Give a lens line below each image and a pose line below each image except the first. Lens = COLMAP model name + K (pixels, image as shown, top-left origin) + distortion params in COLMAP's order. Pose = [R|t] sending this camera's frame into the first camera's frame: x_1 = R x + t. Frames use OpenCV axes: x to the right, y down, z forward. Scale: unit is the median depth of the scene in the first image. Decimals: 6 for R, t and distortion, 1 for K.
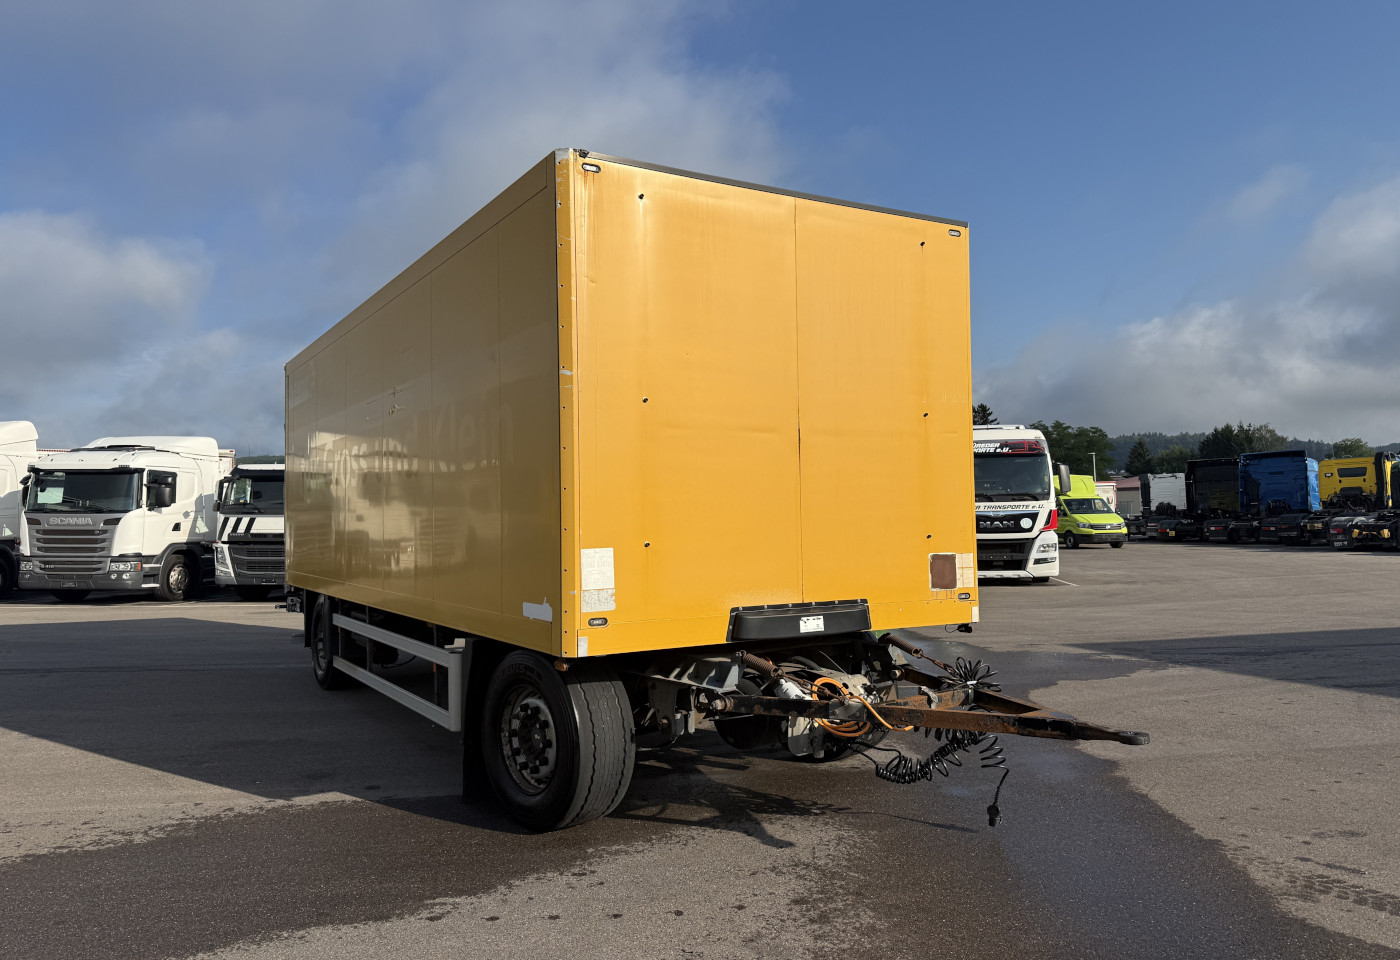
lens RADIAL K [[1019.3, 0, 700.0], [0, 1019.3, 480.0], [0, 0, 1]] dist [0.080588, -0.000468]
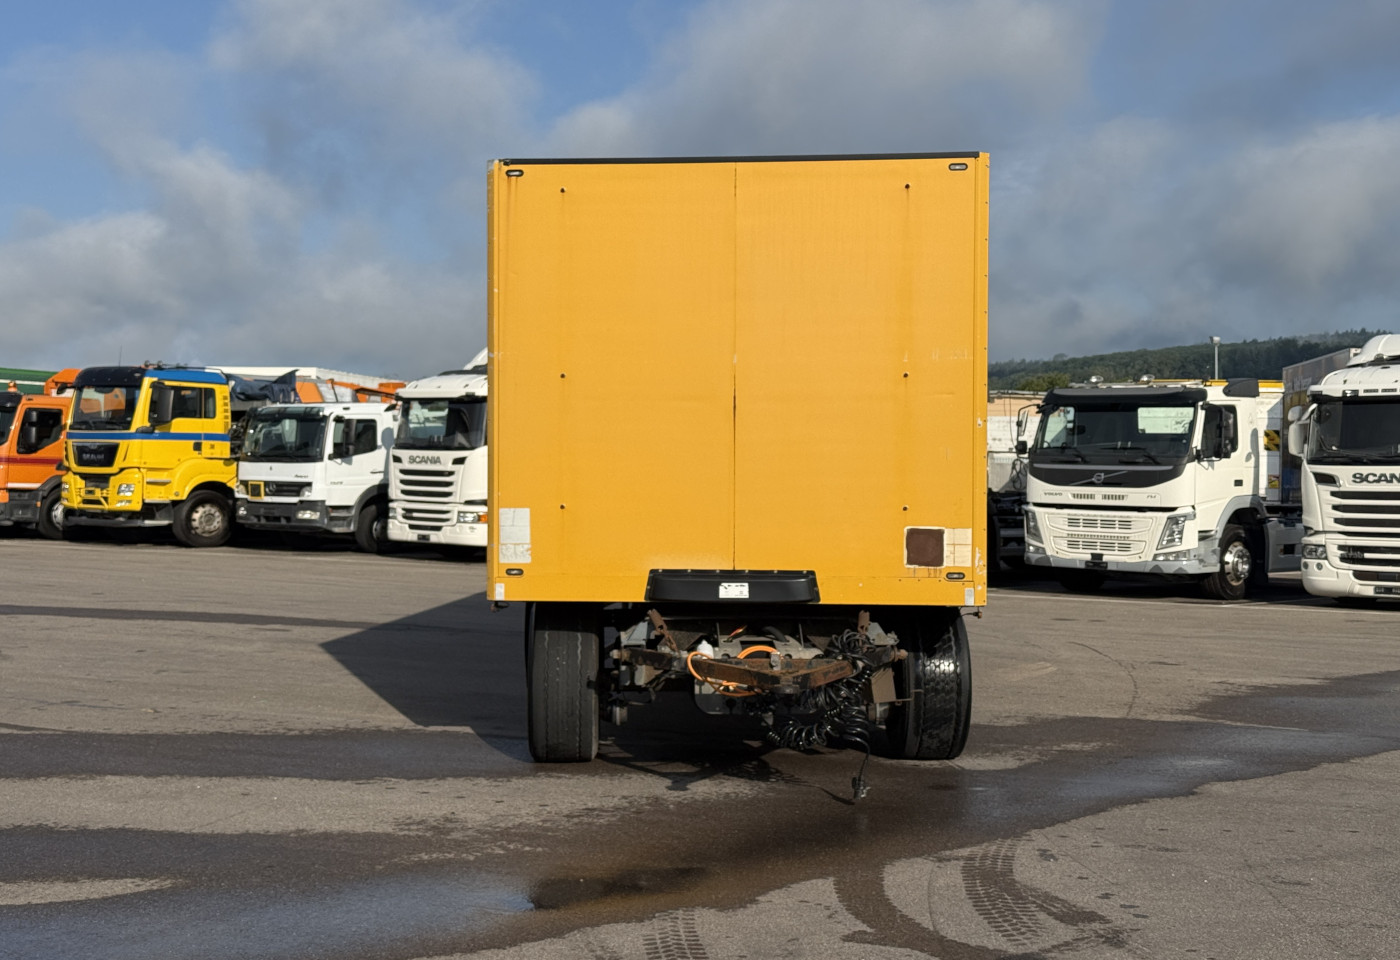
lens RADIAL K [[2010.7, 0, 702.6], [0, 2010.7, 467.4], [0, 0, 1]] dist [0.128841, -0.019365]
pose [[0.794214, 0.016426, -0.607416, 0.356643], [0.007562, 0.999290, 0.036912, -0.014992], [0.607591, -0.033909, 0.793526, -0.163706]]
